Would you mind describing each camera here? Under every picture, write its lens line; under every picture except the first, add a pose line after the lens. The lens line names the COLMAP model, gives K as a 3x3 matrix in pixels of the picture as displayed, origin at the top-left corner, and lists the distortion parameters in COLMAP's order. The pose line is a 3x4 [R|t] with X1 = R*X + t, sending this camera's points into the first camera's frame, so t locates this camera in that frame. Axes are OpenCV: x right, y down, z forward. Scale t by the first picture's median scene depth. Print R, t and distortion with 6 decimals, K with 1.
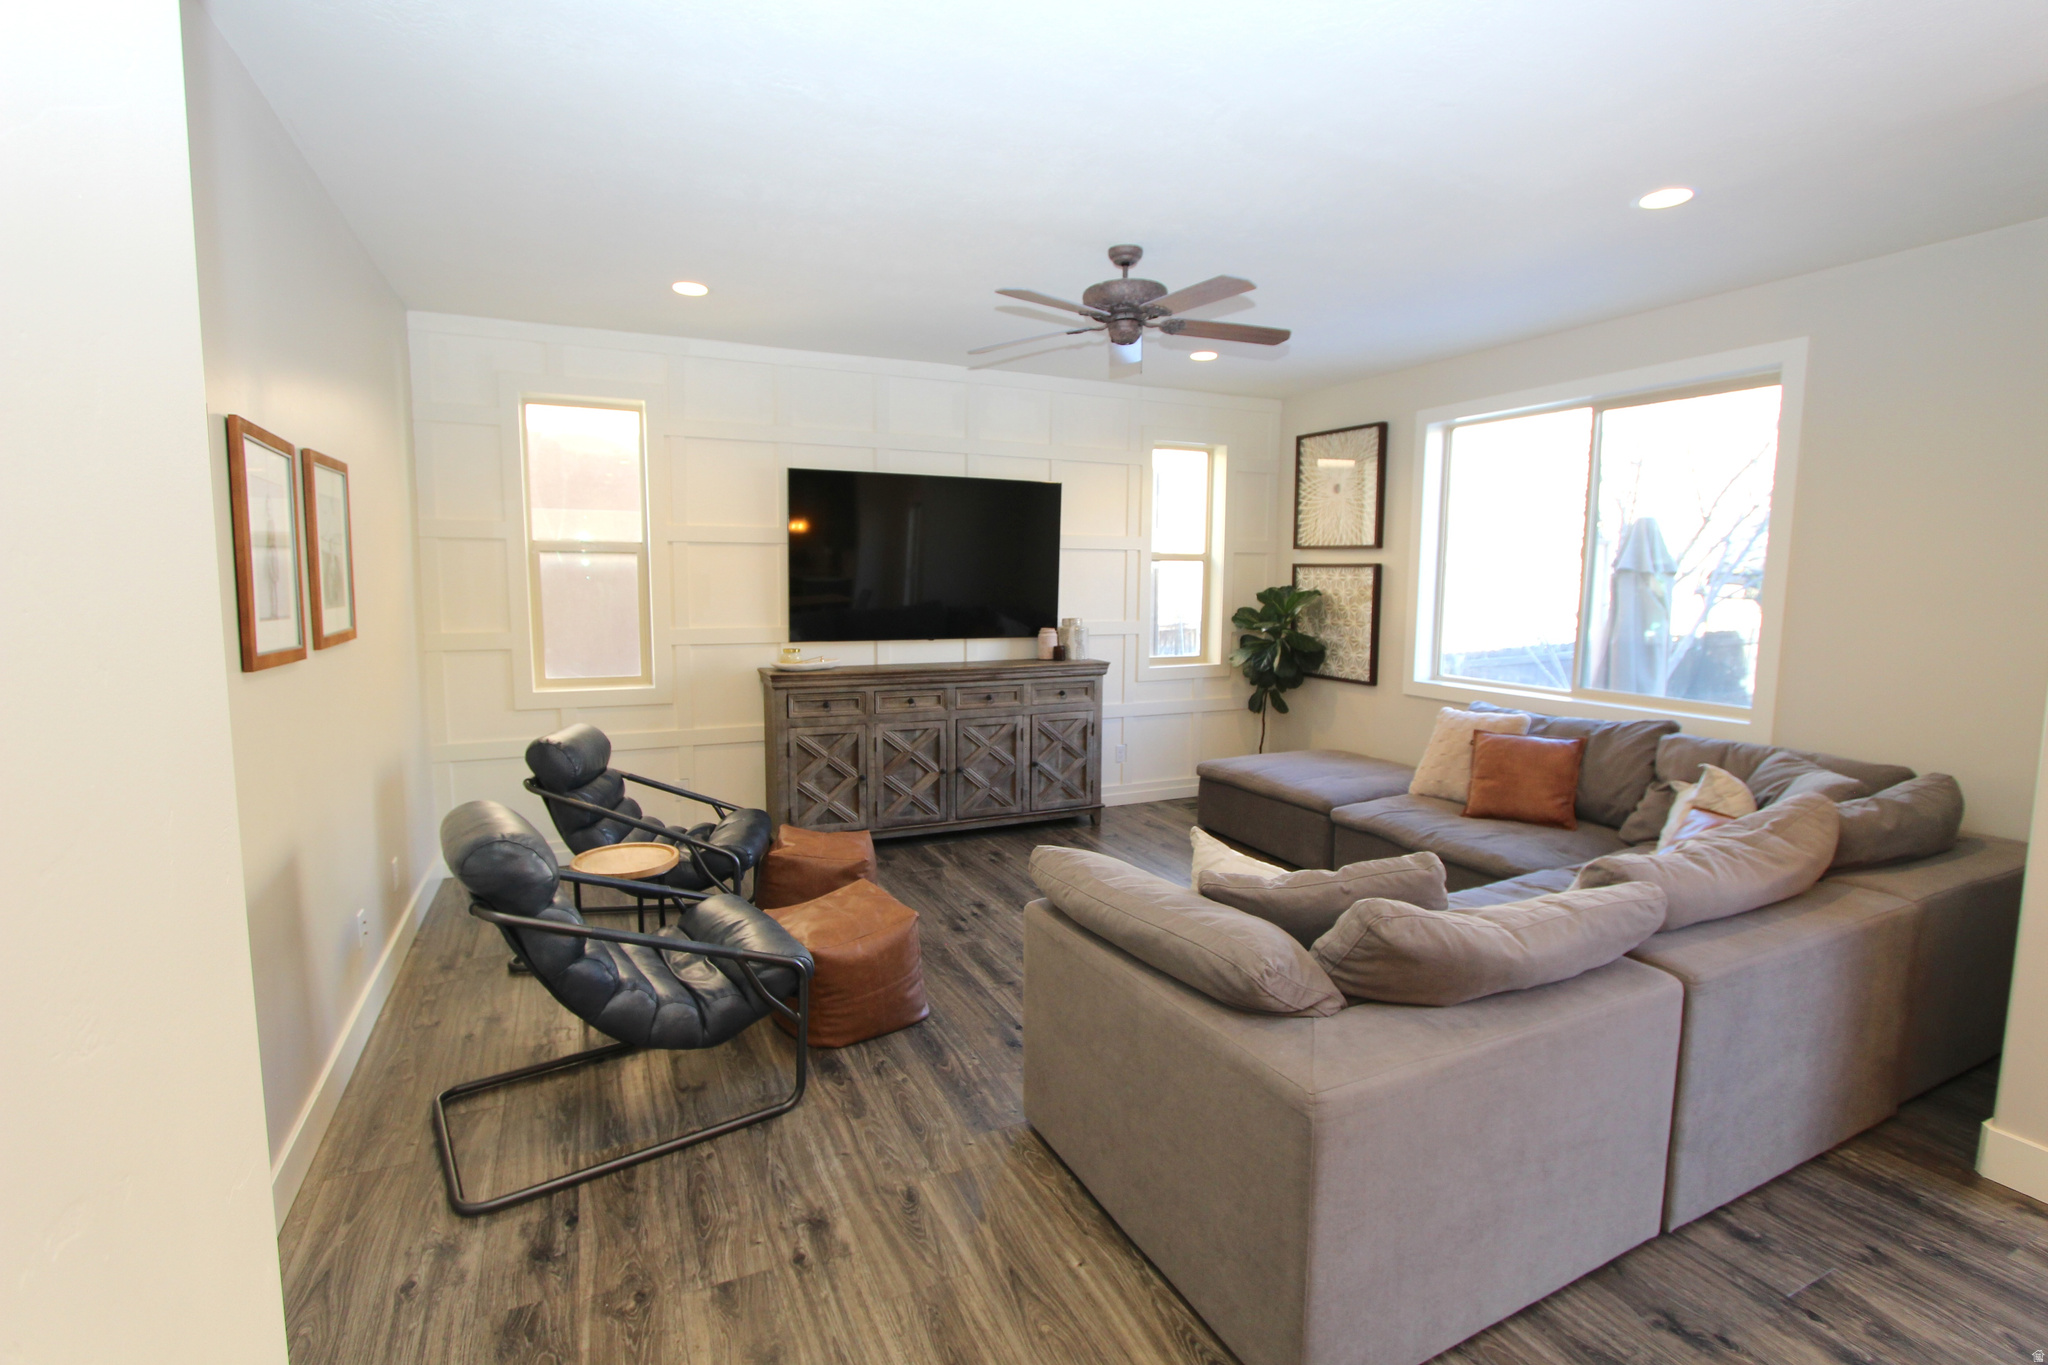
lens RADIAL K [[932.9, 0, 1027.7], [0, 932.9, 681.5], [0, 0, 1]] dist [-0.017230, 0.000980]
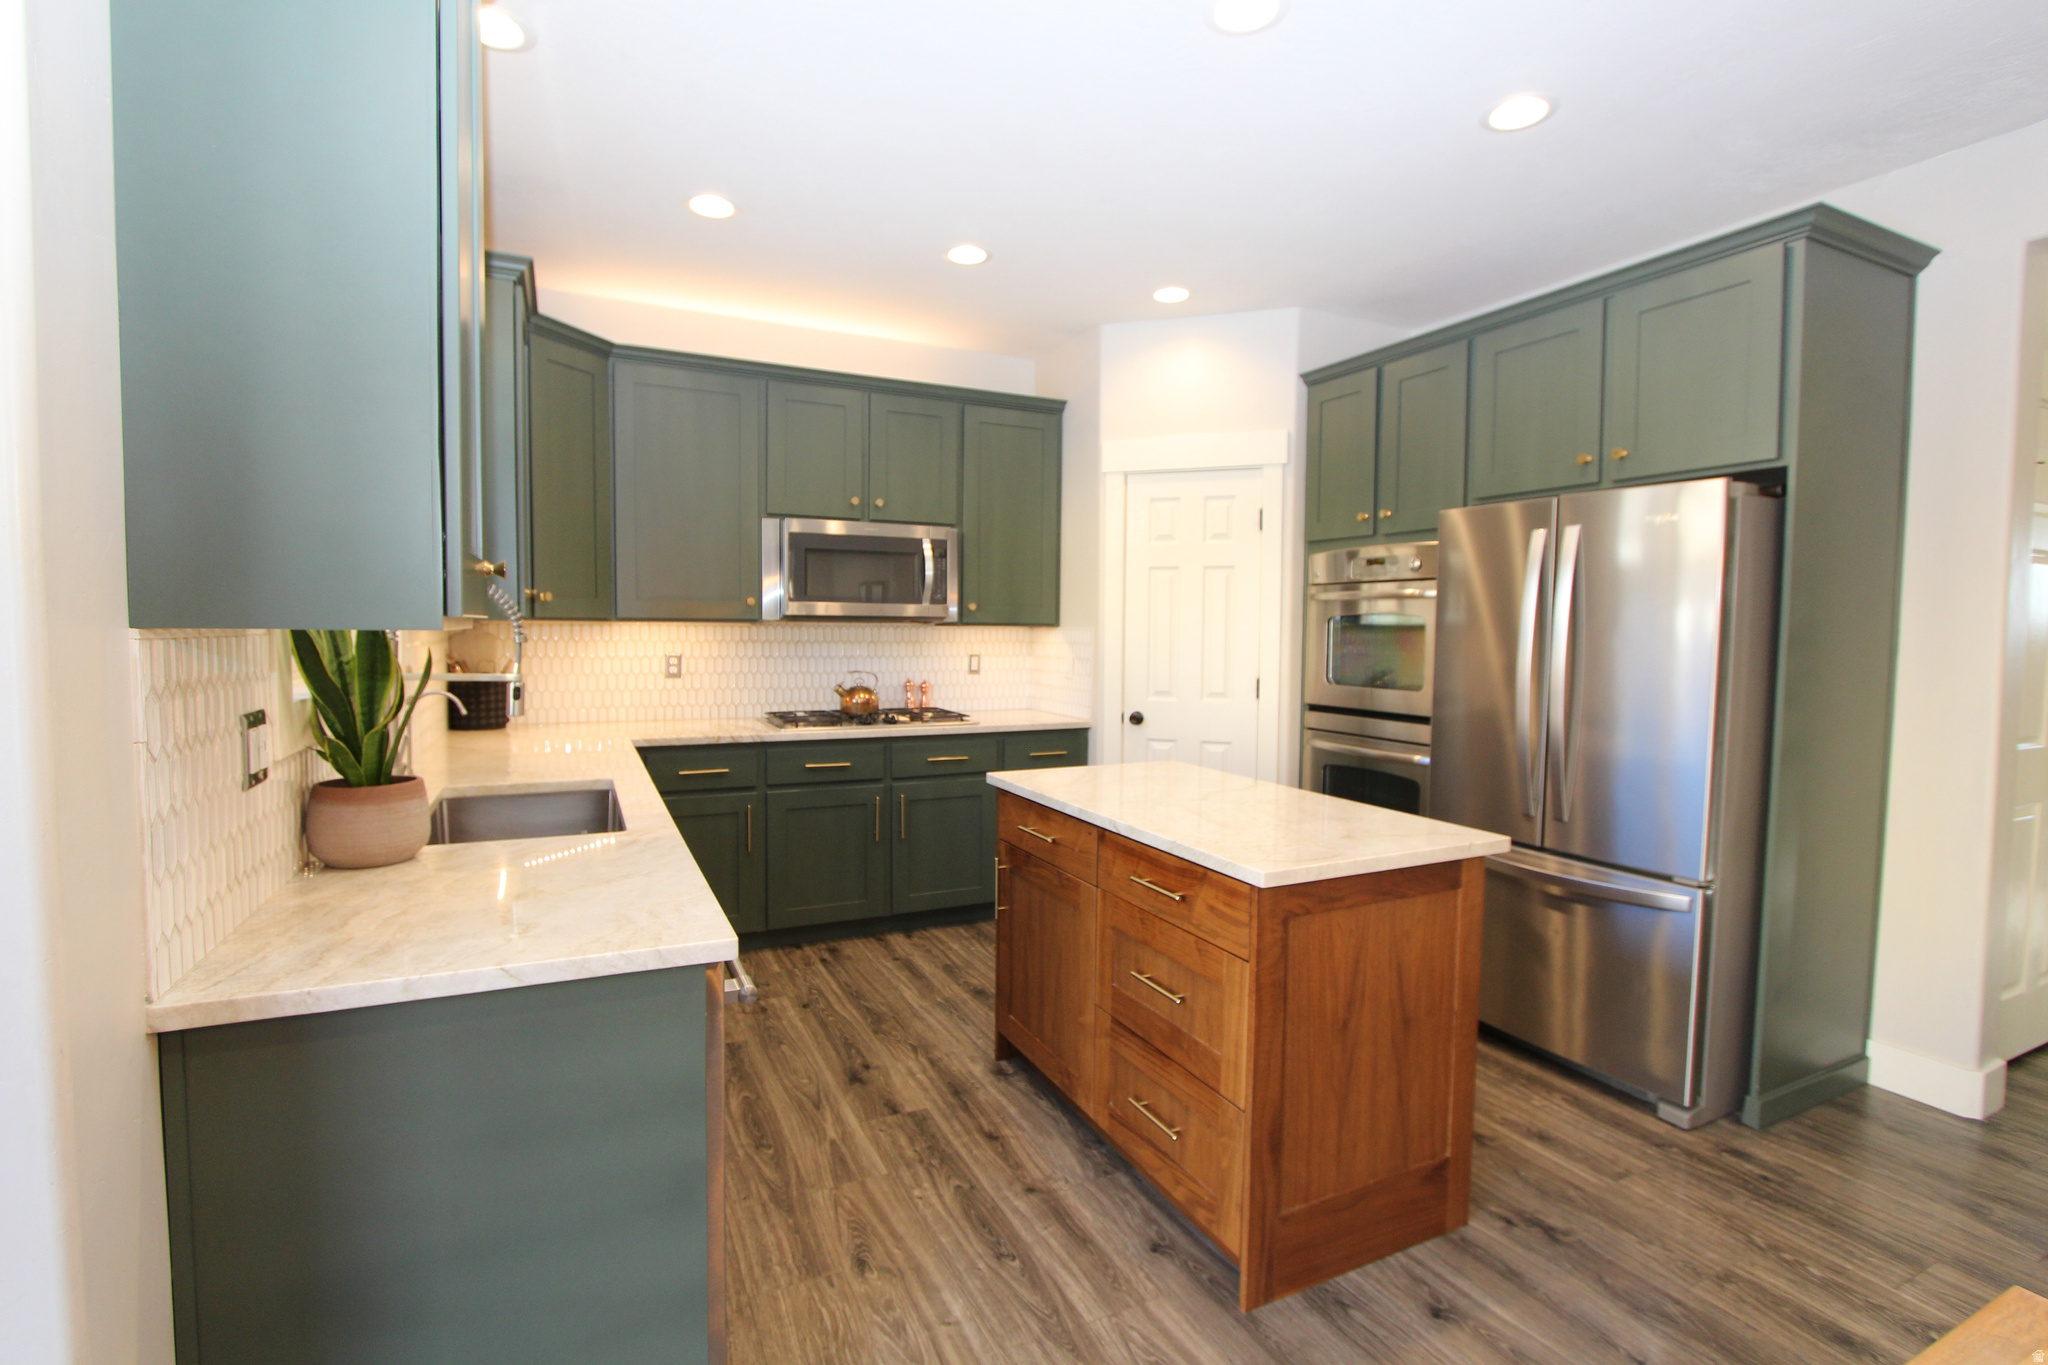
lens RADIAL K [[942.2, 0, 1024.0], [0, 942.2, 682.5], [0, 0, 1]] dist [-0.026321, 0.000098]
pose [[-0.999796, -0.017112, -0.010696, -0.258210], [-0.018635, 0.986292, 0.163955, -0.120714], [0.007744, 0.164121, -0.986410, 1.760454]]
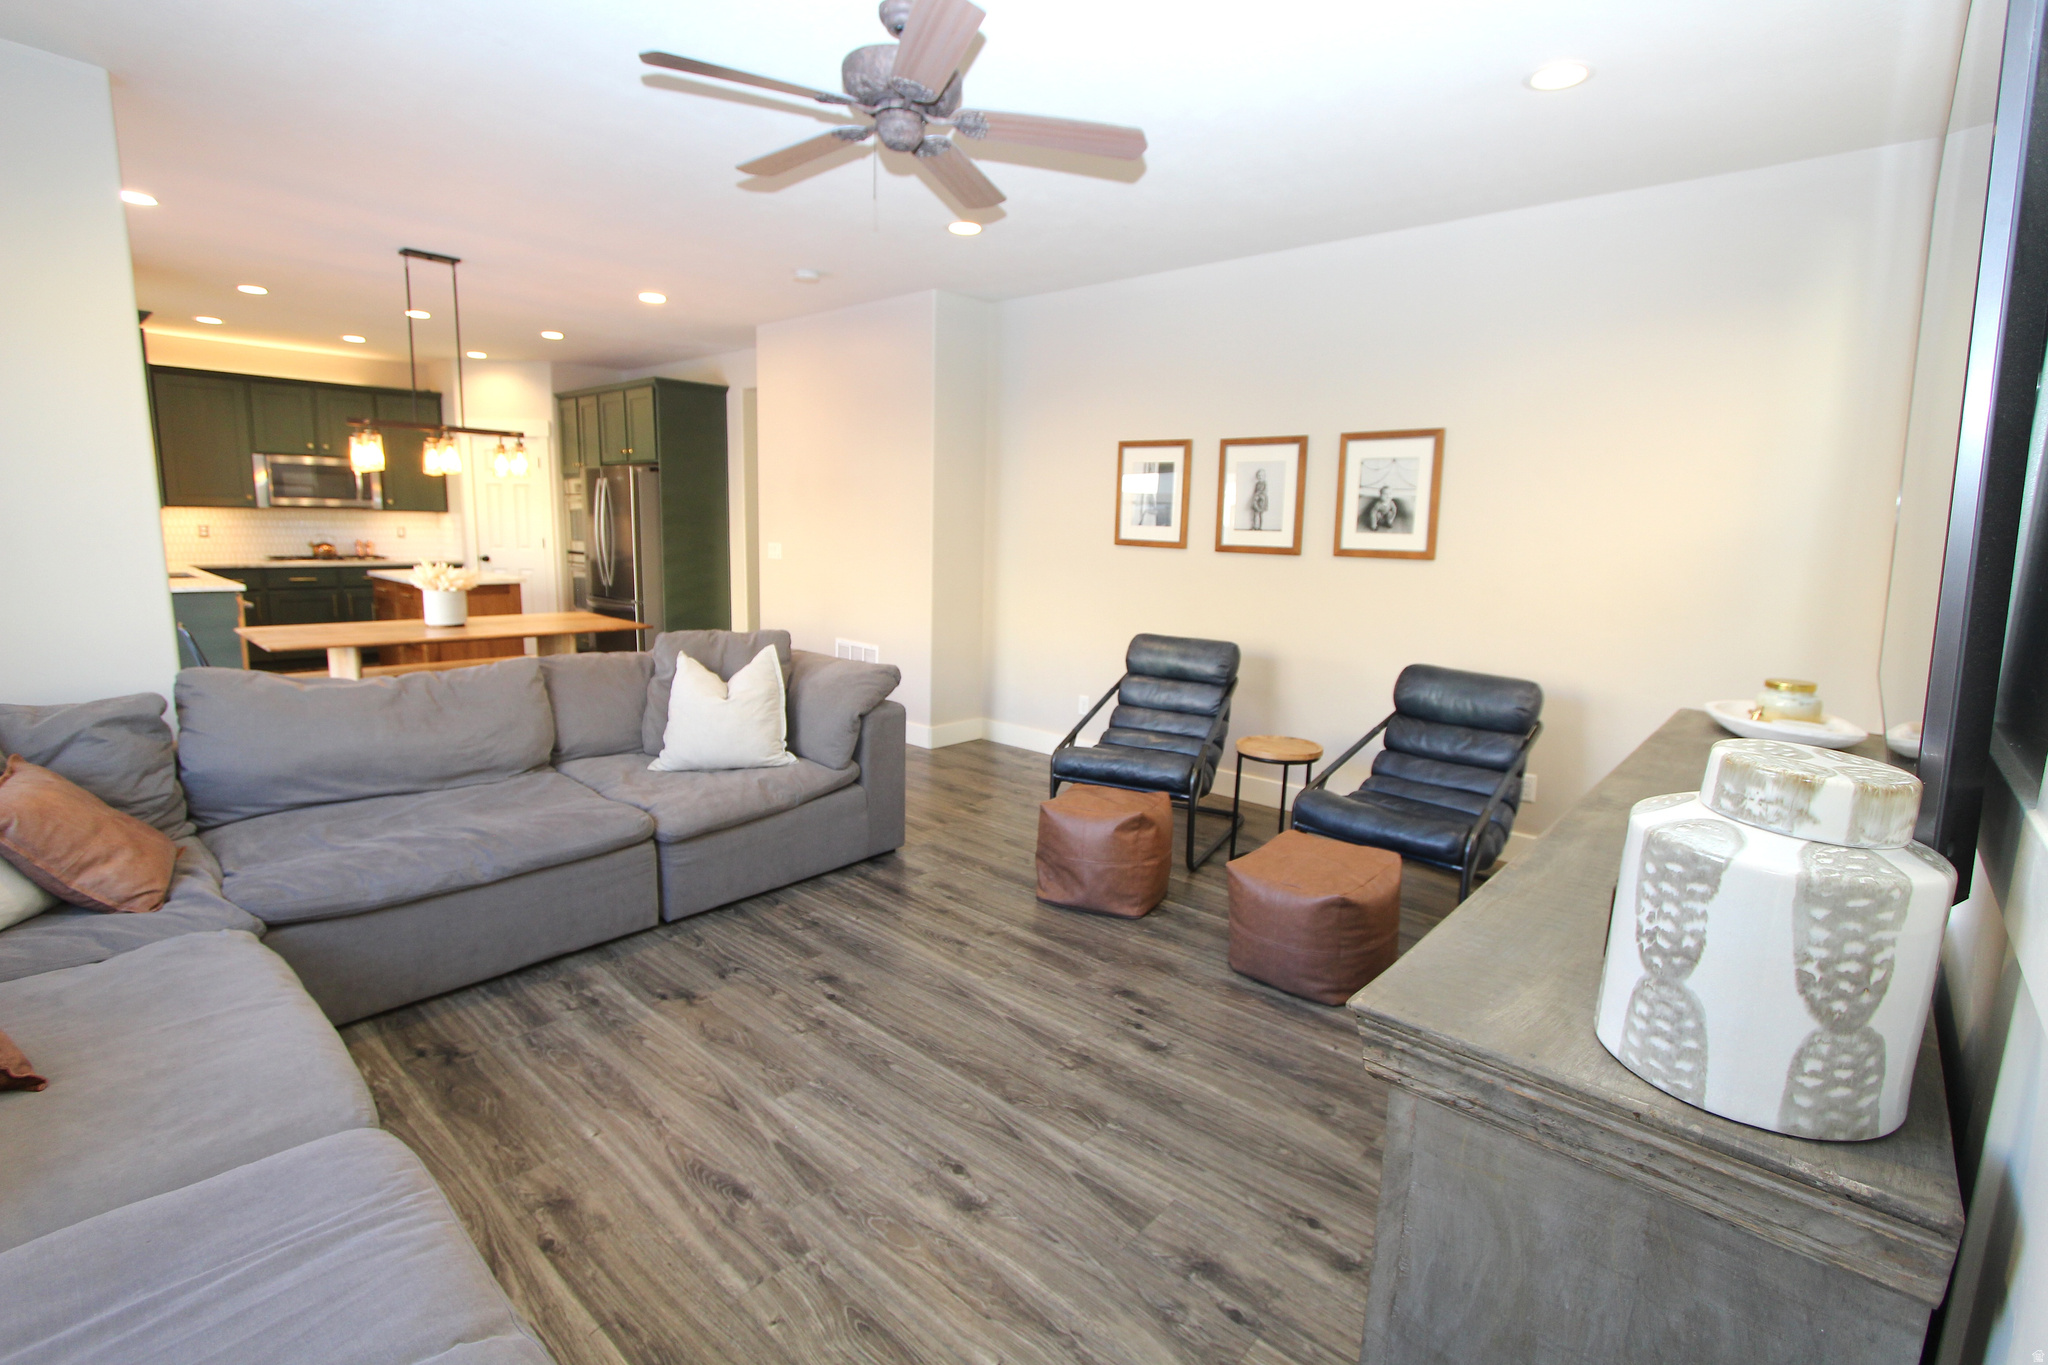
lens RADIAL K [[932.9, 0, 1027.7], [0, 932.9, 681.5], [0, 0, 1]] dist [-0.017230, 0.000980]
pose [[-0.920193, 0.033732, -0.390008, -1.046402], [-0.075173, 0.962512, 0.260613, -0.417303], [0.384179, 0.269132, -0.883162, 4.252622]]
